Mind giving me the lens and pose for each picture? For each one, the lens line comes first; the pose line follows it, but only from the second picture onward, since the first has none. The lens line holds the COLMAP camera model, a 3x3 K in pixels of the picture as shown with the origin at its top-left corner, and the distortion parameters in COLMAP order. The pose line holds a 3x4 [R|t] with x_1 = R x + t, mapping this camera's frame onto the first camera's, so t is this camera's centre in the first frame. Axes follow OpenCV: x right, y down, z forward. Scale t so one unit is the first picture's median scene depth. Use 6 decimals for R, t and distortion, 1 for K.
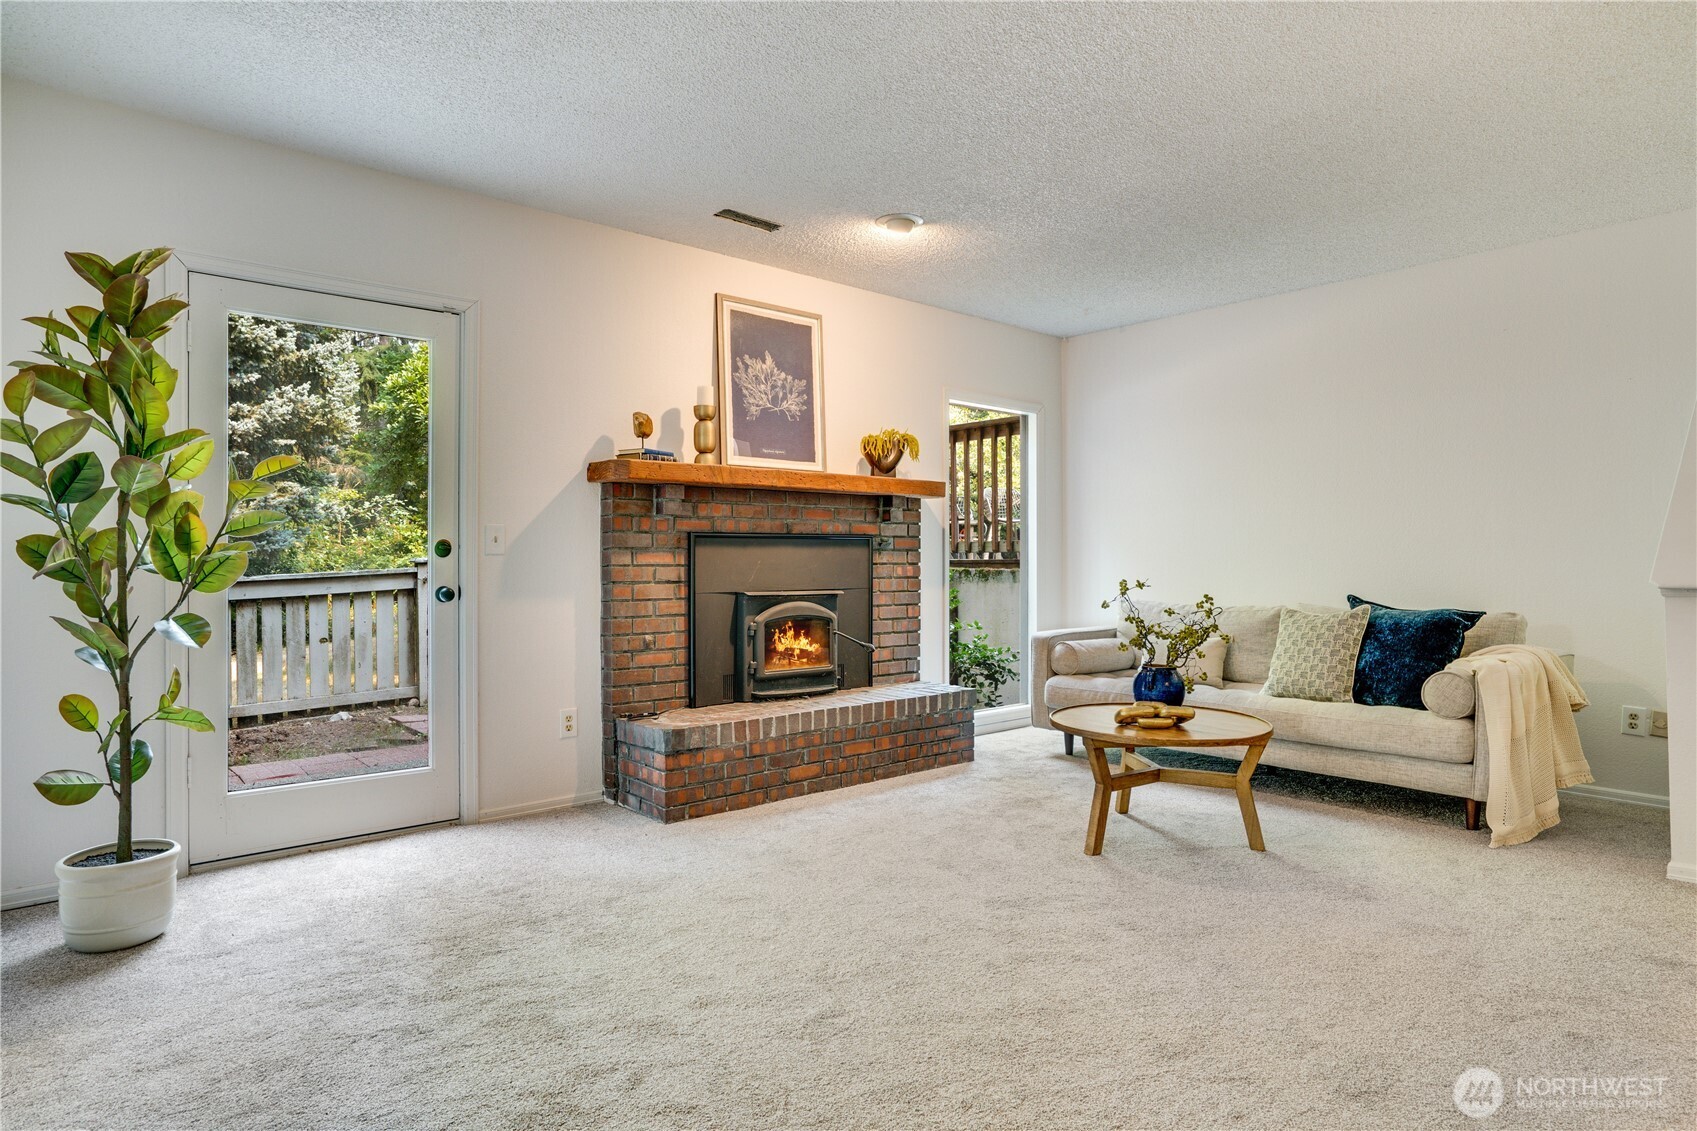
lens RADIAL K [[987.1, 0, 848.5], [0, 987.1, 565.5], [0, 0, 1]] dist [-0.003725, 0.000331]
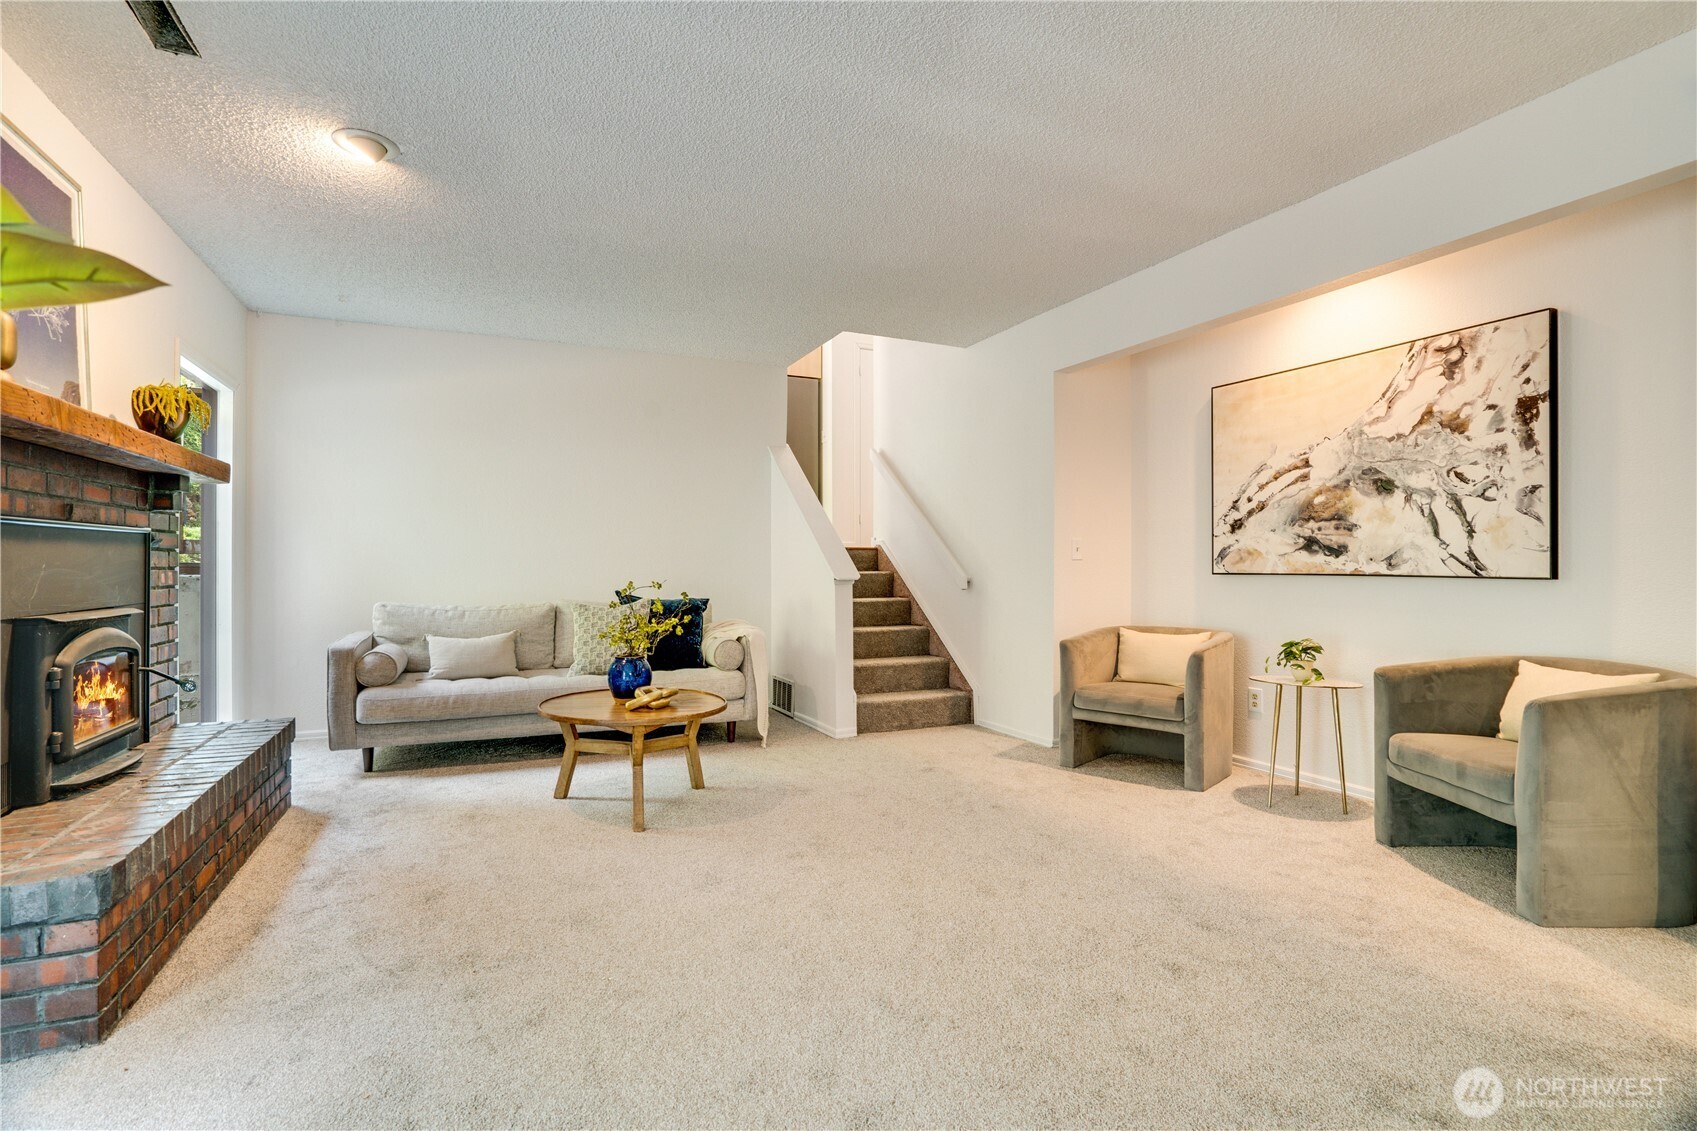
lens RADIAL K [[788.3, 0, 854.5], [0, 788.3, 566.9], [0, 0, 1]] dist [-0.056085, 0.020807]
pose [[0.253351, 0.000833, 0.967374, -0.453737], [-0.005030, 0.999987, 0.000456, -0.006546], [-0.967361, -0.004982, 0.253352, 0.449121]]
